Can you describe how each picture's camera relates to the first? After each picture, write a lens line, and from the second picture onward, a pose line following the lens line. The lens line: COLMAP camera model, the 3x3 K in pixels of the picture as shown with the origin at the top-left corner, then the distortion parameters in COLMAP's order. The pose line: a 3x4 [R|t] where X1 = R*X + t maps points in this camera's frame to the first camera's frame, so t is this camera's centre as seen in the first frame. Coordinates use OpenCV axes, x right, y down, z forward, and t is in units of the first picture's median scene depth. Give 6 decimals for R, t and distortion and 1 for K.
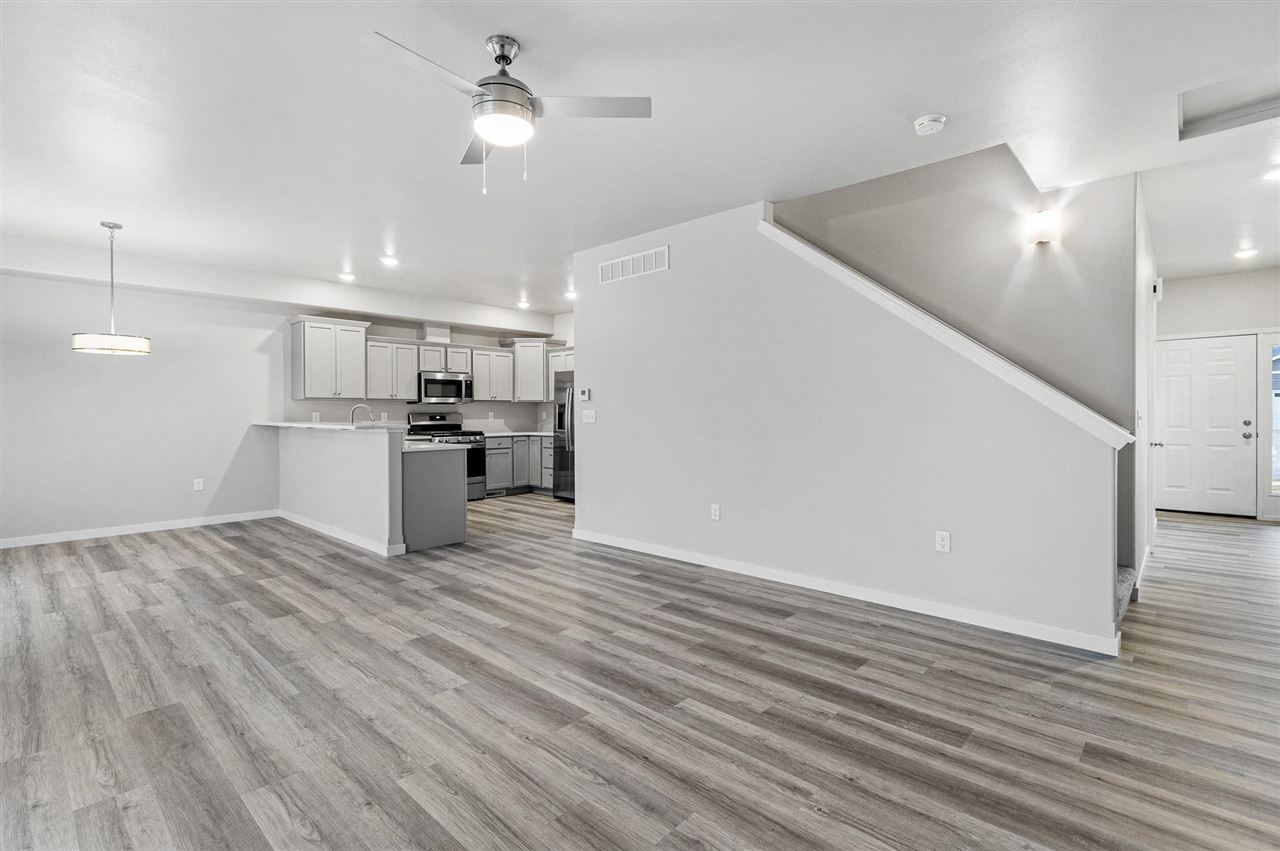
lens RADIAL K [[580.4, 0, 645.3], [0, 580.4, 411.6], [0, 0, 1]] dist [-0.000531, -0.000221]
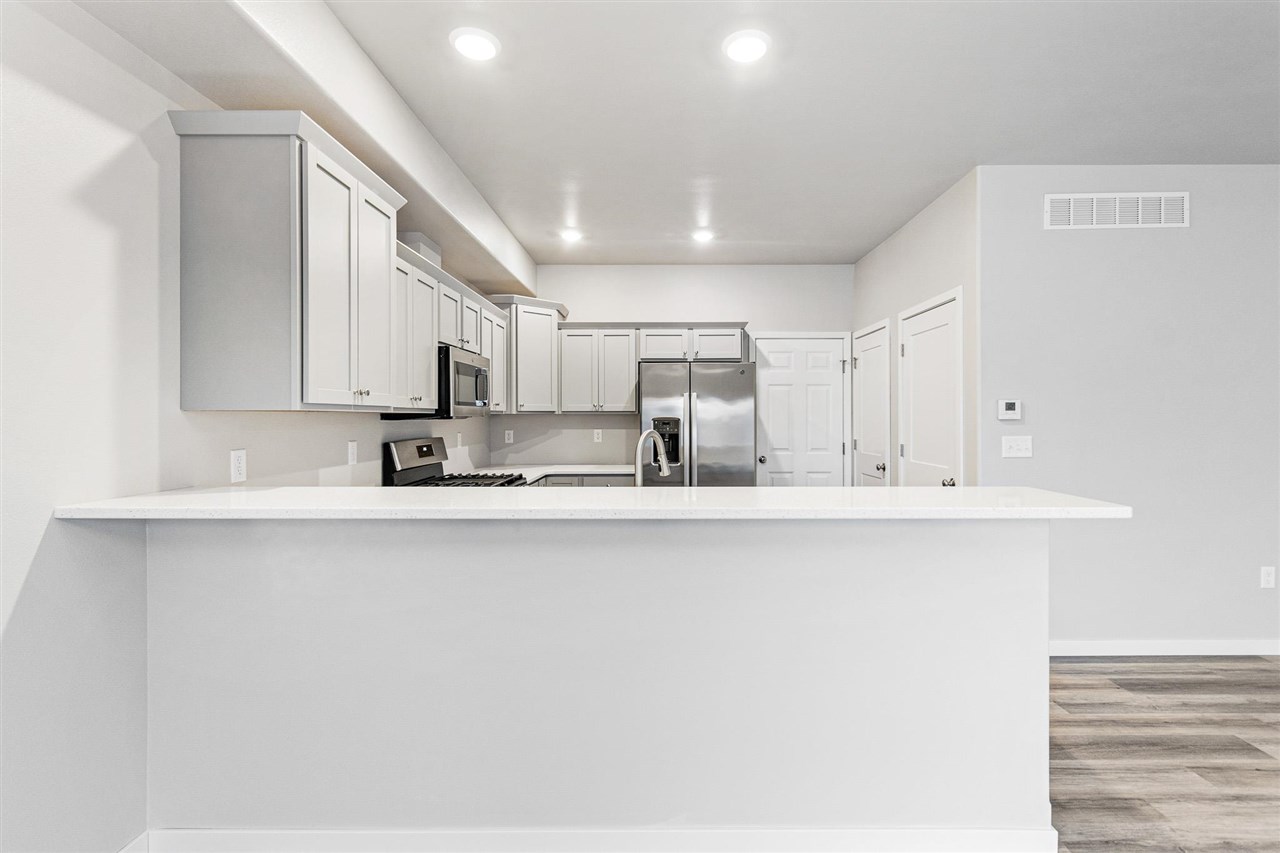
lens RADIAL K [[580.4, 0, 645.3], [0, 580.4, 412.6], [0, 0, 1]] dist [-0.000531, -0.000221]
pose [[0.745752, 0.000725, 0.666223, -0.597493], [-0.001390, 0.999999, 0.000468, -0.020213], [-0.666222, -0.001275, 0.745752, 0.621245]]
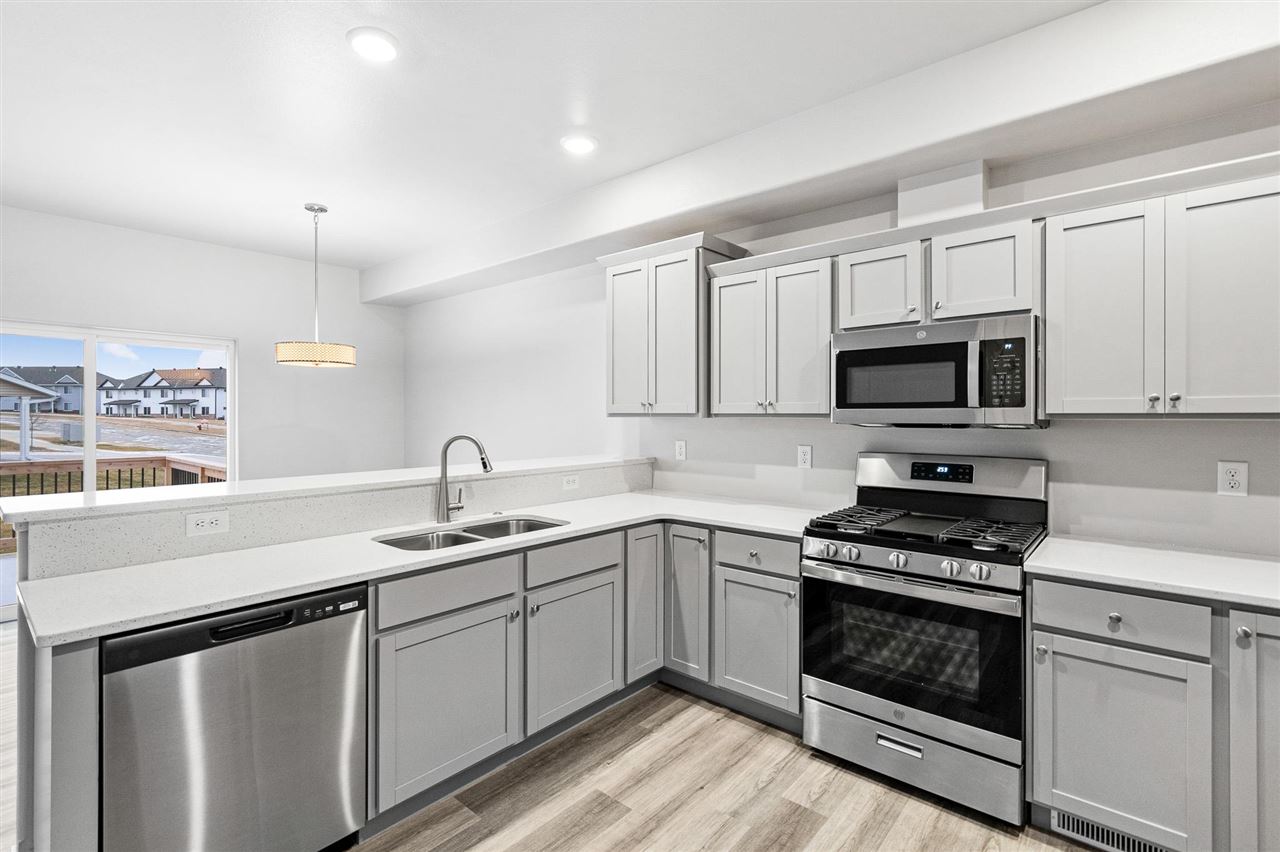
lens RADIAL K [[600.3, 0, 634.8], [0, 600.3, 420.9], [0, 0, 1]] dist [-0.000962, -0.000068]
pose [[0.032781, 0.002903, -0.999458, -0.047059], [-0.002749, 0.999992, 0.002815, -0.018704], [0.999459, 0.002655, 0.032788, 0.918707]]
